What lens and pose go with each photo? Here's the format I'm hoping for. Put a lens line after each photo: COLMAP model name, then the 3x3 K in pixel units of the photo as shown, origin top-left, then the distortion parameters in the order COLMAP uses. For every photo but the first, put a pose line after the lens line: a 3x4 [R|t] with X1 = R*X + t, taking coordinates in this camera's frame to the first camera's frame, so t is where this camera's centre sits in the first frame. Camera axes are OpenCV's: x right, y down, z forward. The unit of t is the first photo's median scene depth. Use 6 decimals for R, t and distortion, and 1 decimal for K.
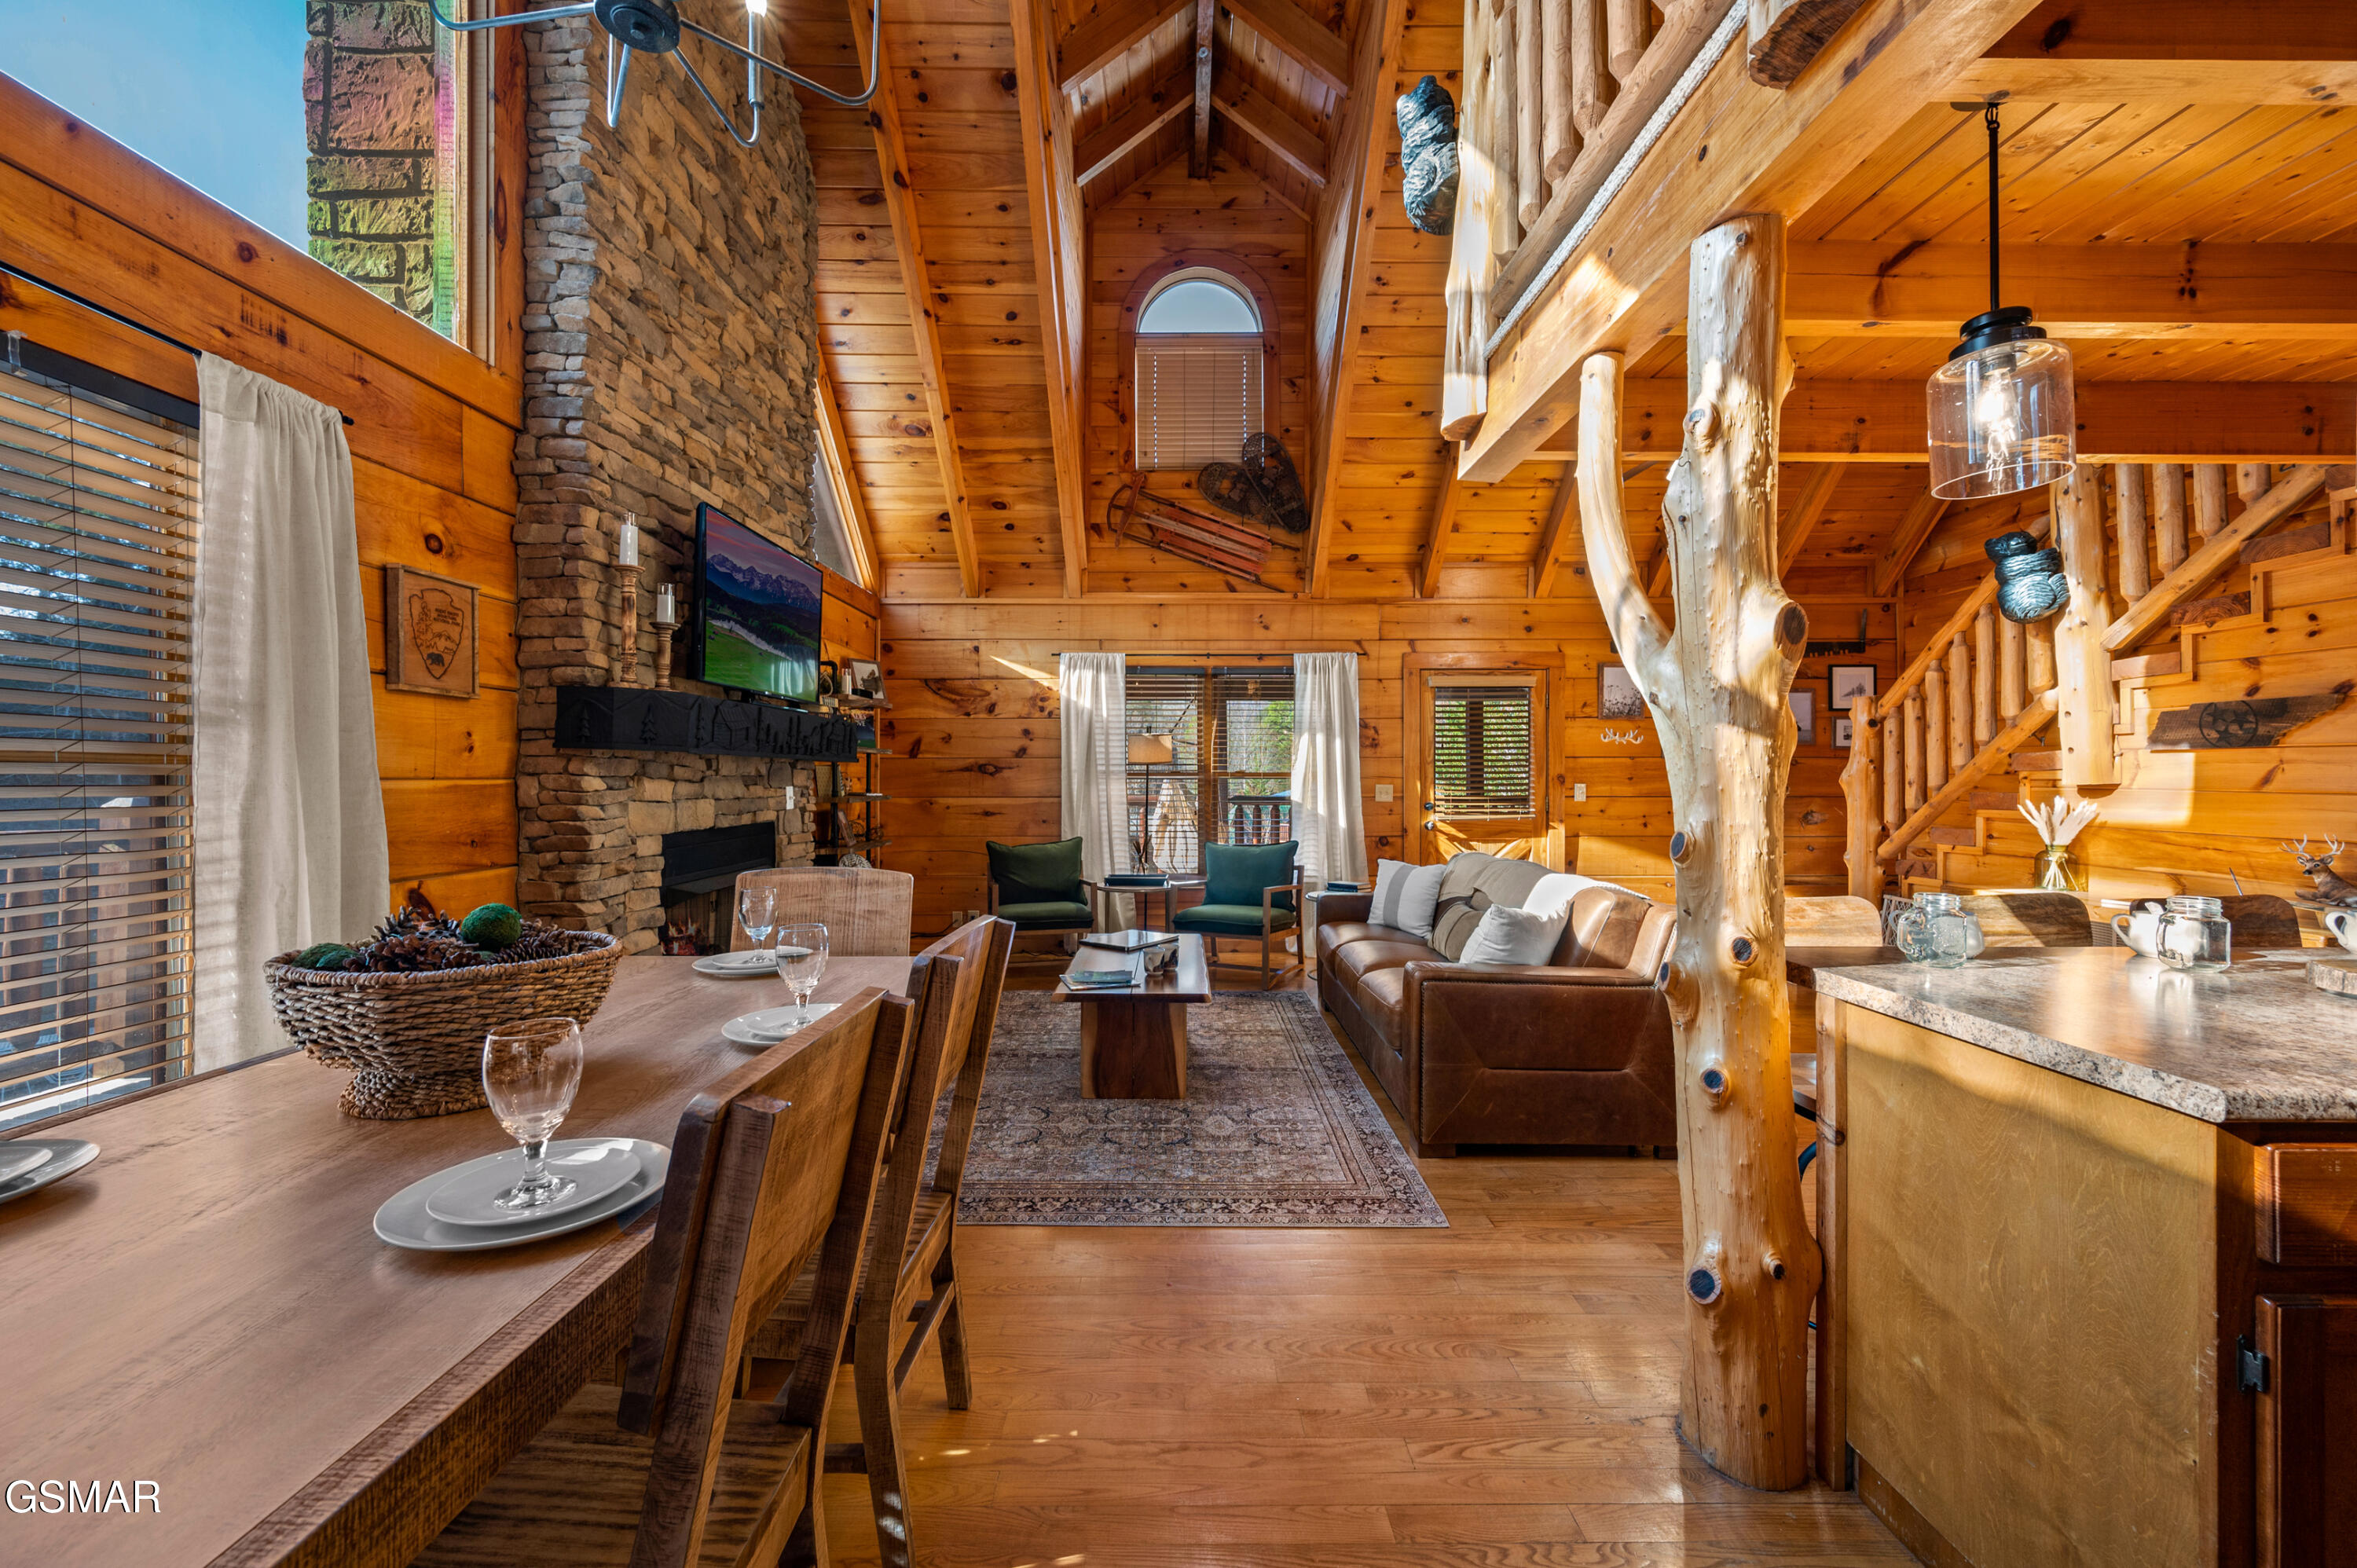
lens RADIAL K [[955.6, 0, 1183.9], [0, 955.6, 774.3], [0, 0, 1]] dist [-0.000583, -0.000341]
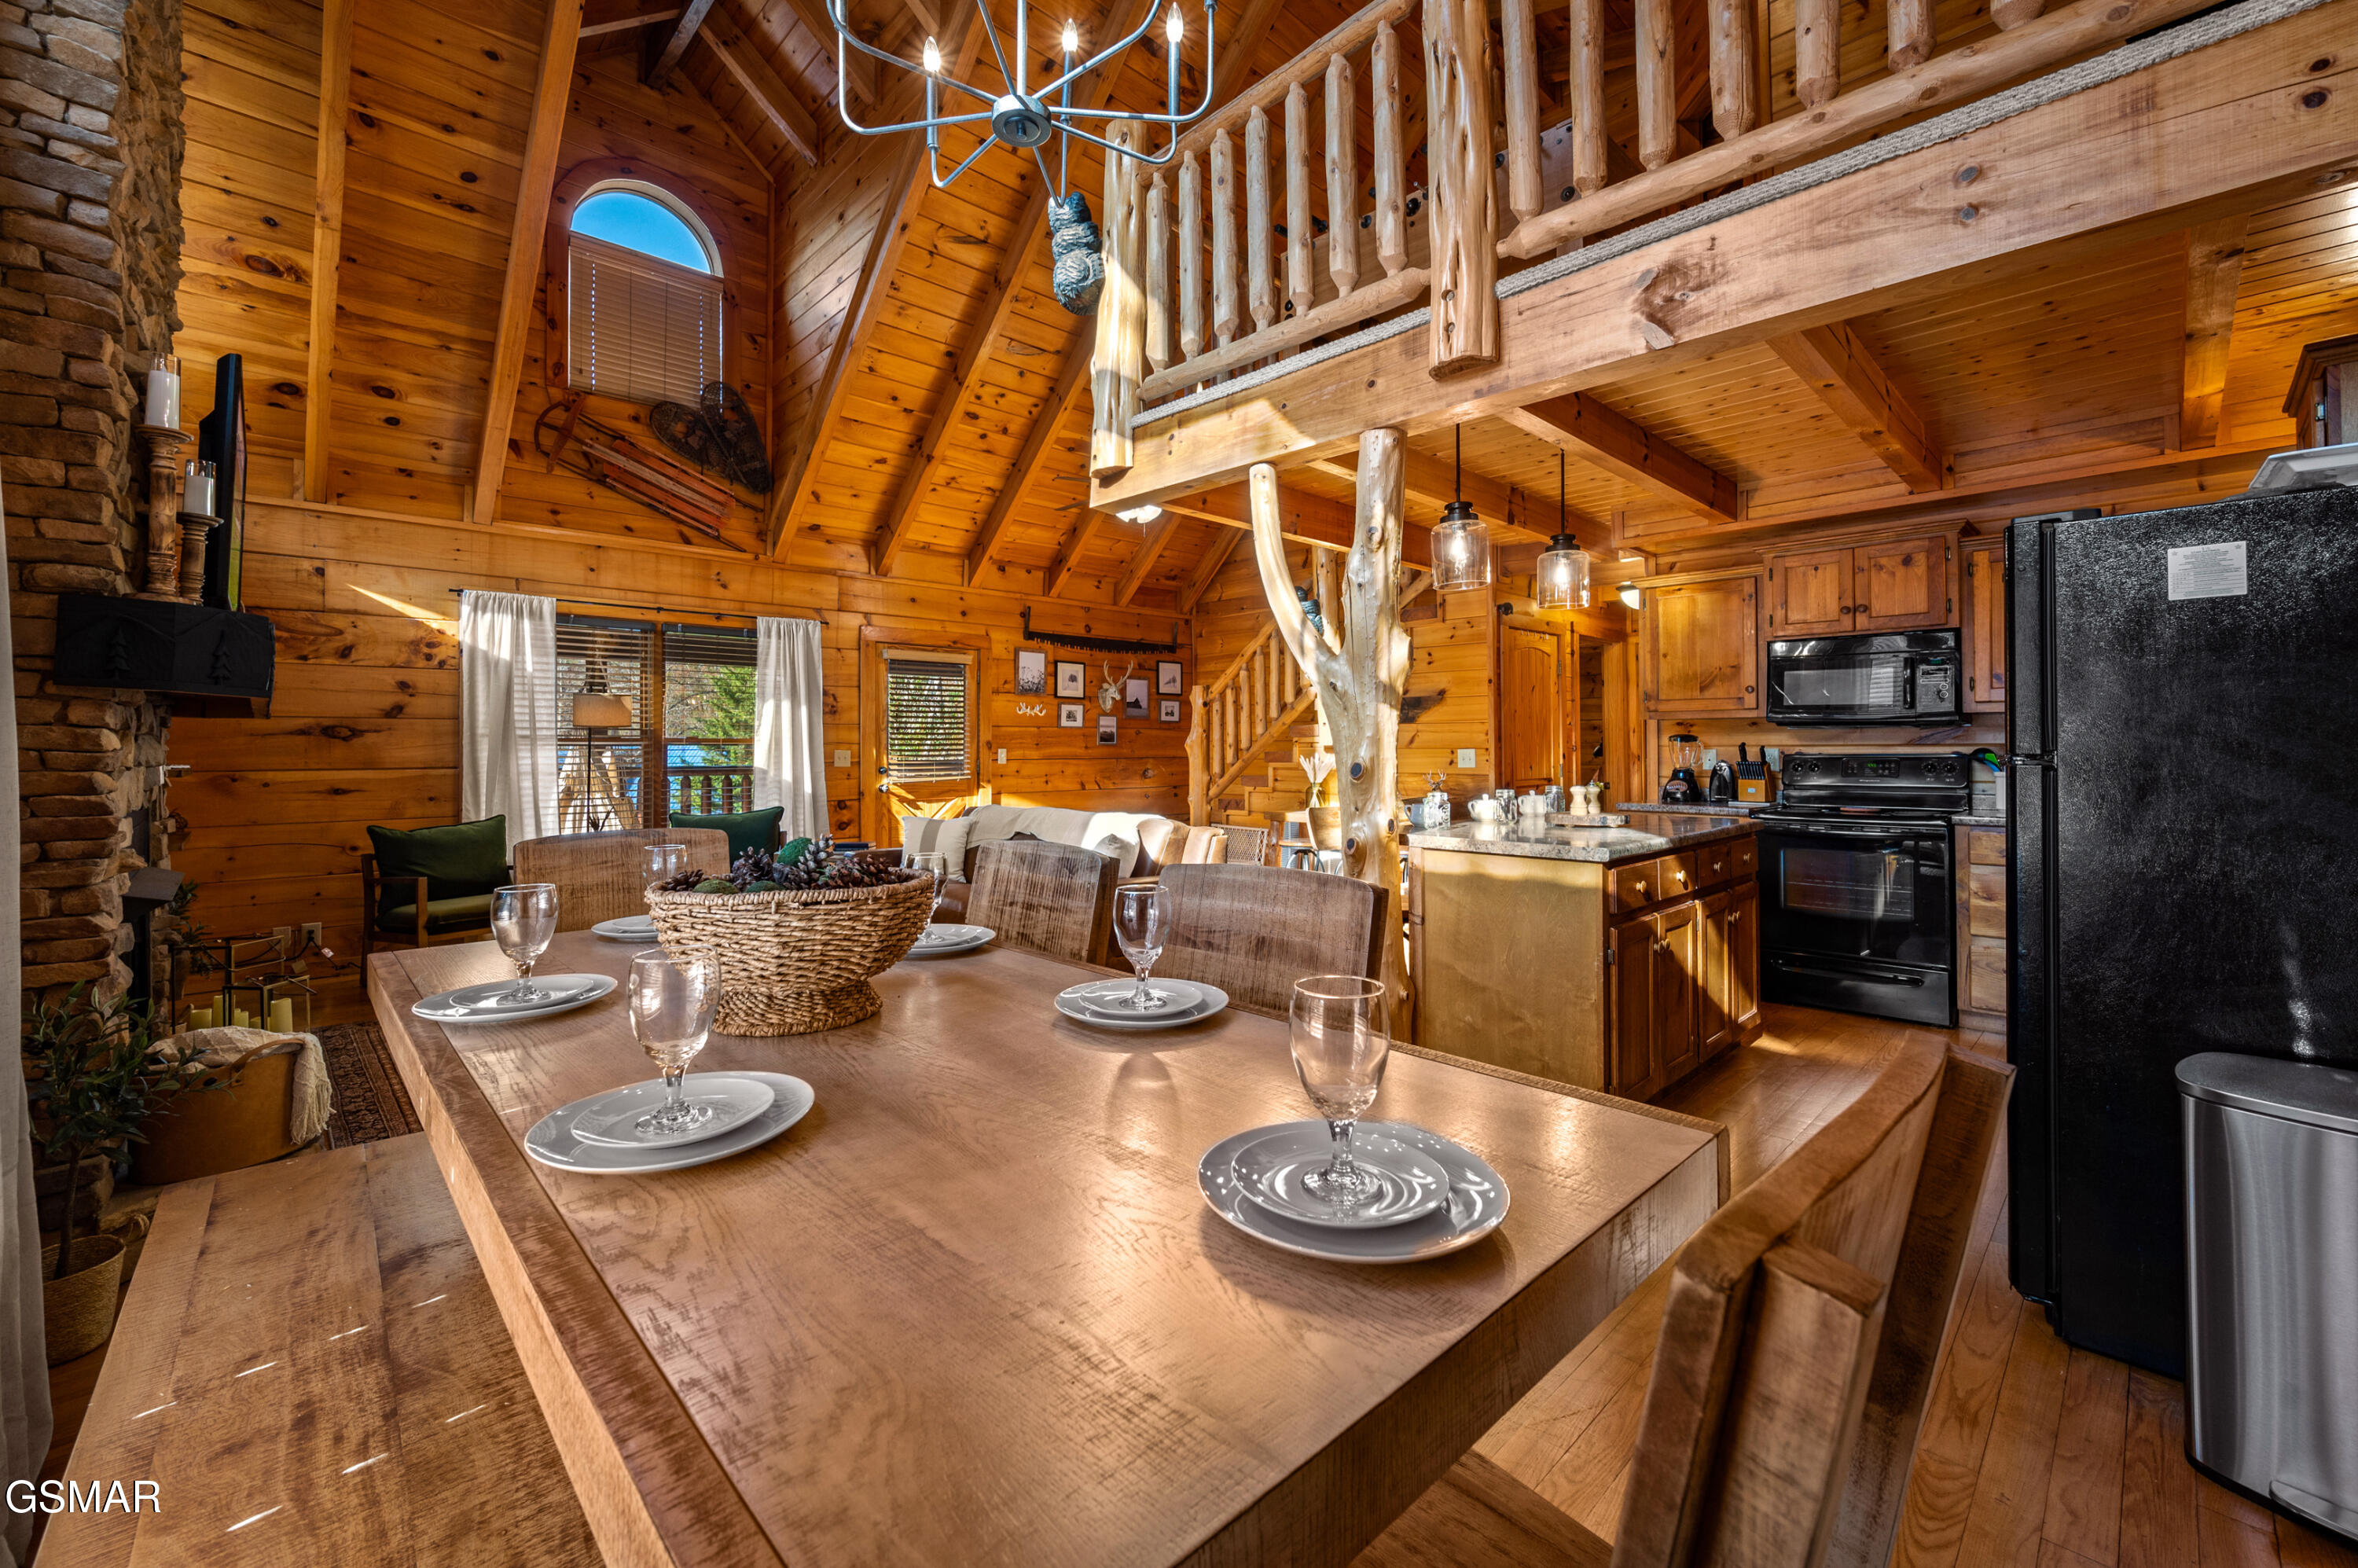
lens RADIAL K [[956.0, 0, 1190.6], [0, 956.0, 740.7], [0, 0, 1]] dist [-0.000583, -0.000341]
pose [[0.717935, 0.001927, 0.696107, -0.417599], [0.002697, 0.999981, -0.005549, 0.012803], [-0.696105, 0.005861, 0.717916, -0.021196]]
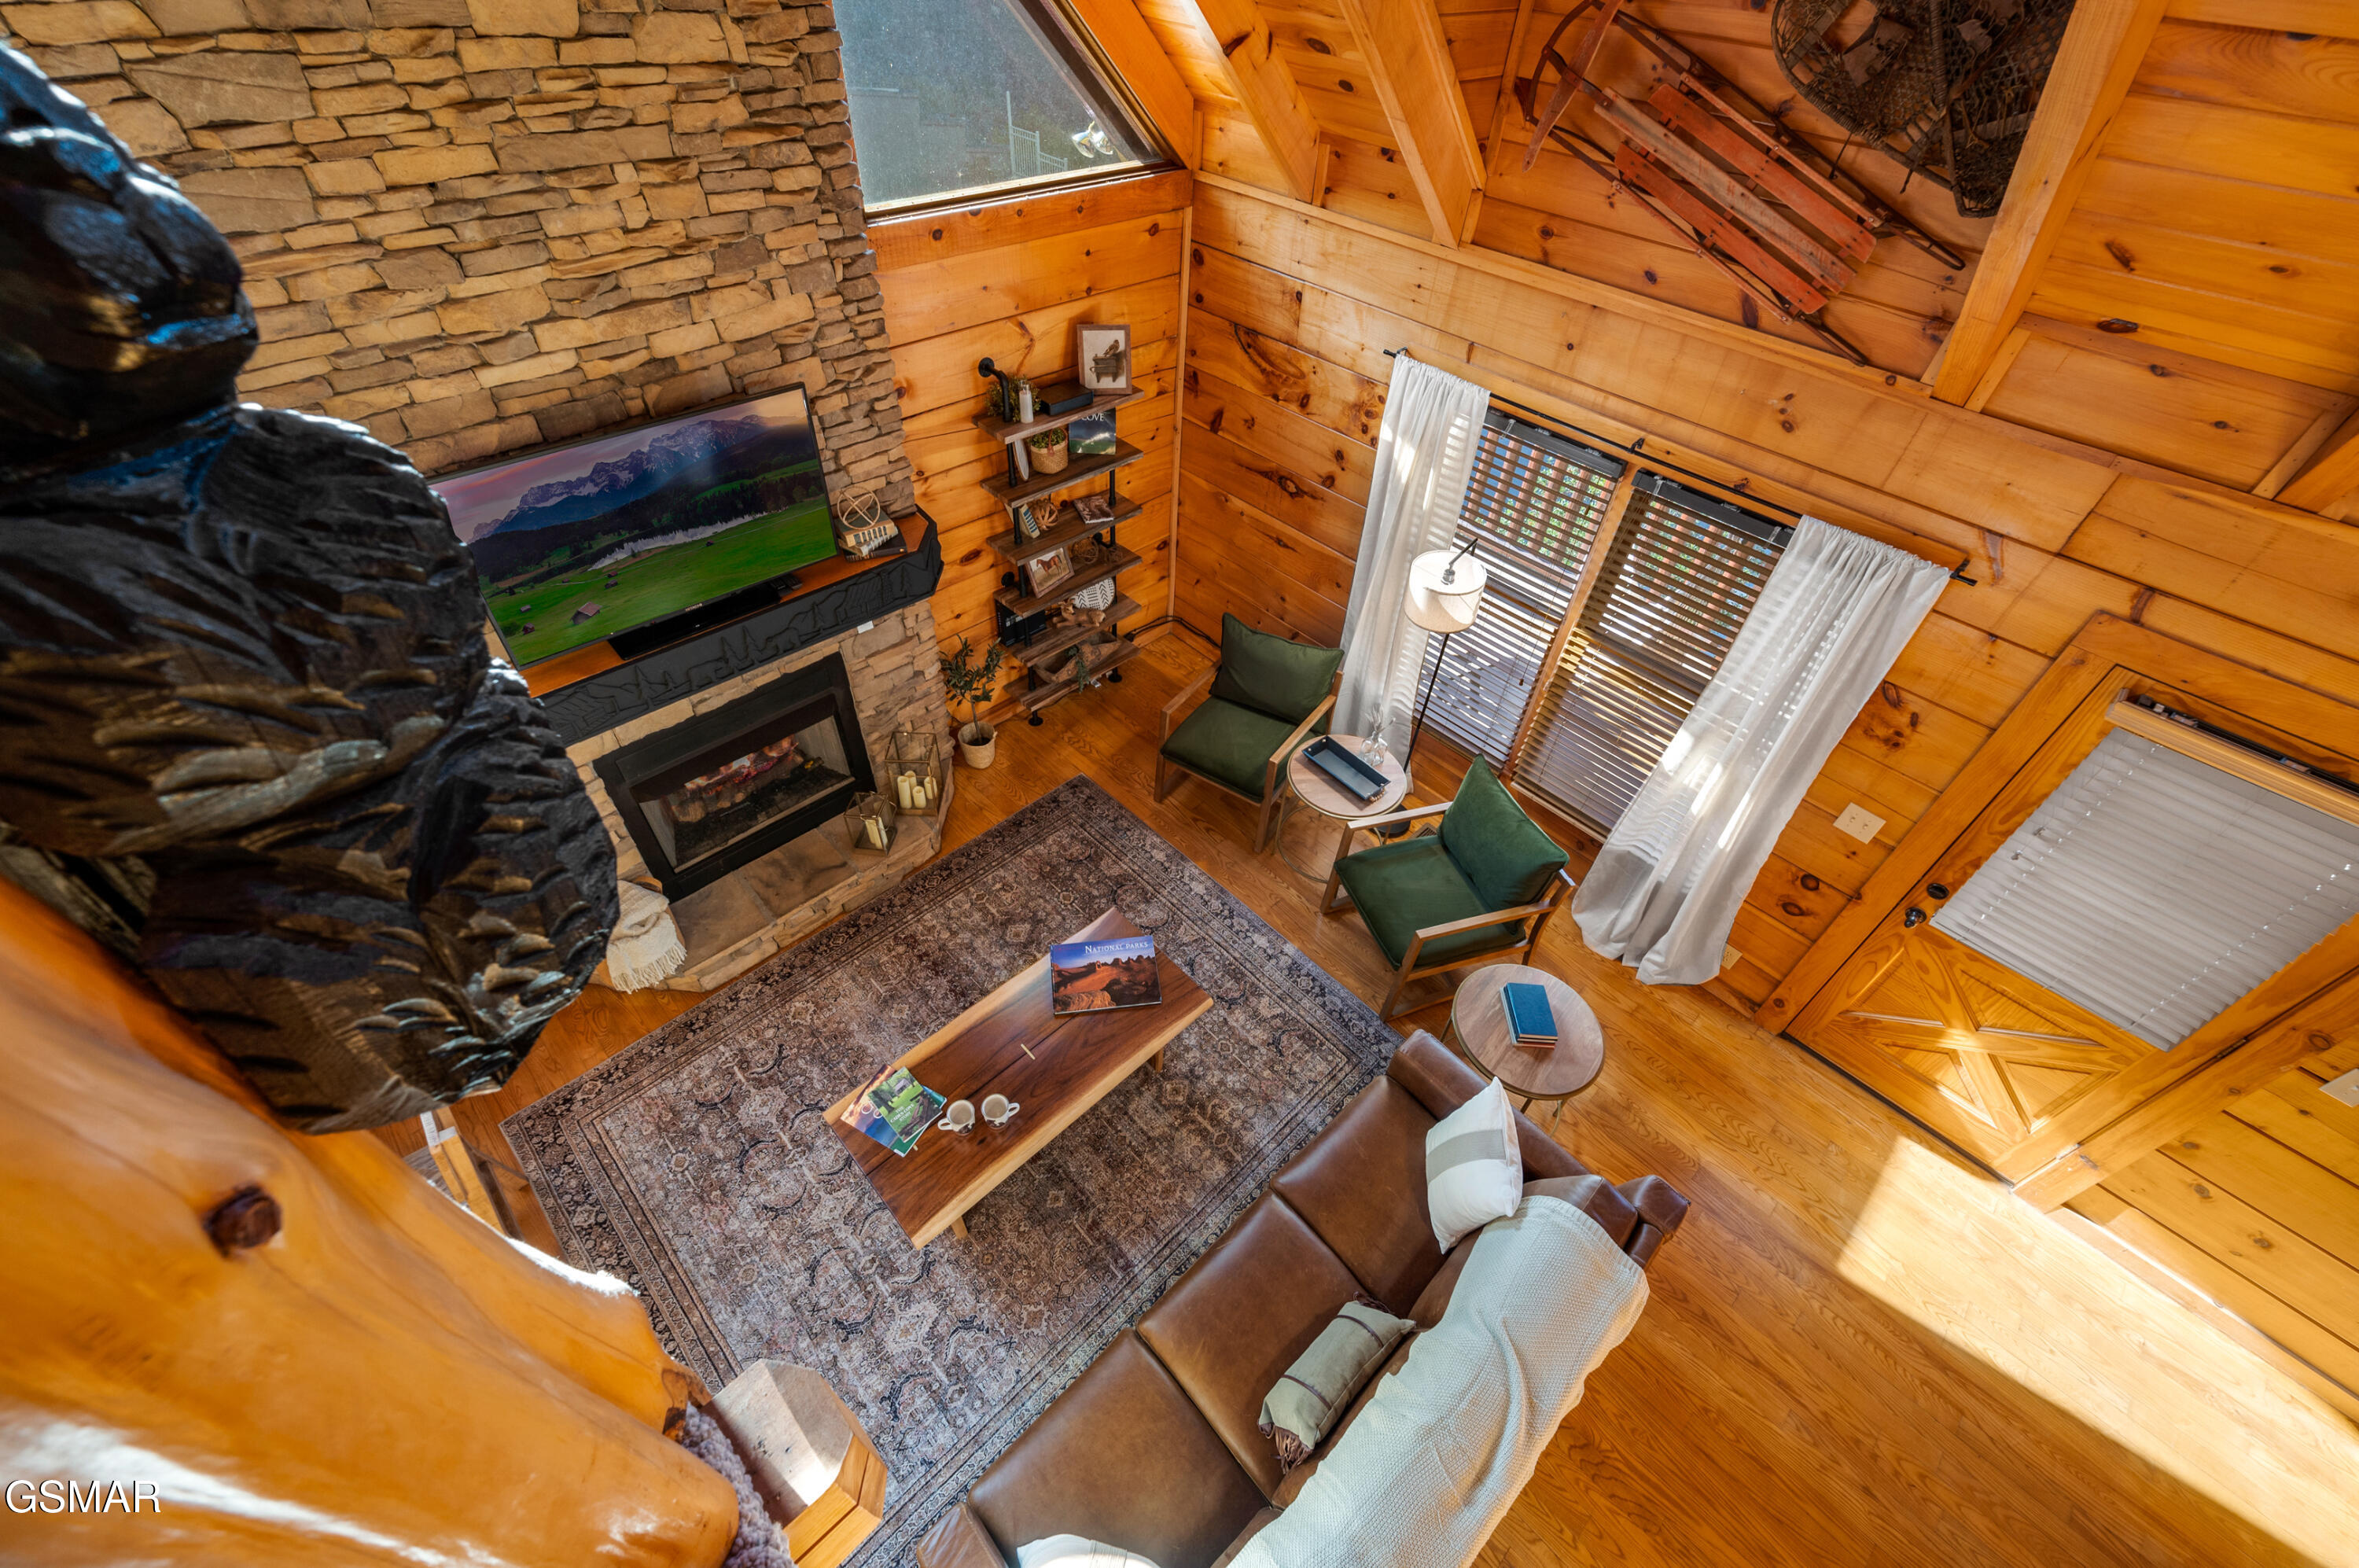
lens RADIAL K [[956.5, 0, 1211.2], [0, 956.5, 781.8], [0, 0, 1]] dist [-0.000583, -0.000341]
pose [[0.696147, 0.534771, -0.478956, 0.343963], [-0.056210, 0.705718, 0.706260, -0.576399], [0.715695, -0.464739, 0.521343, 0.838153]]
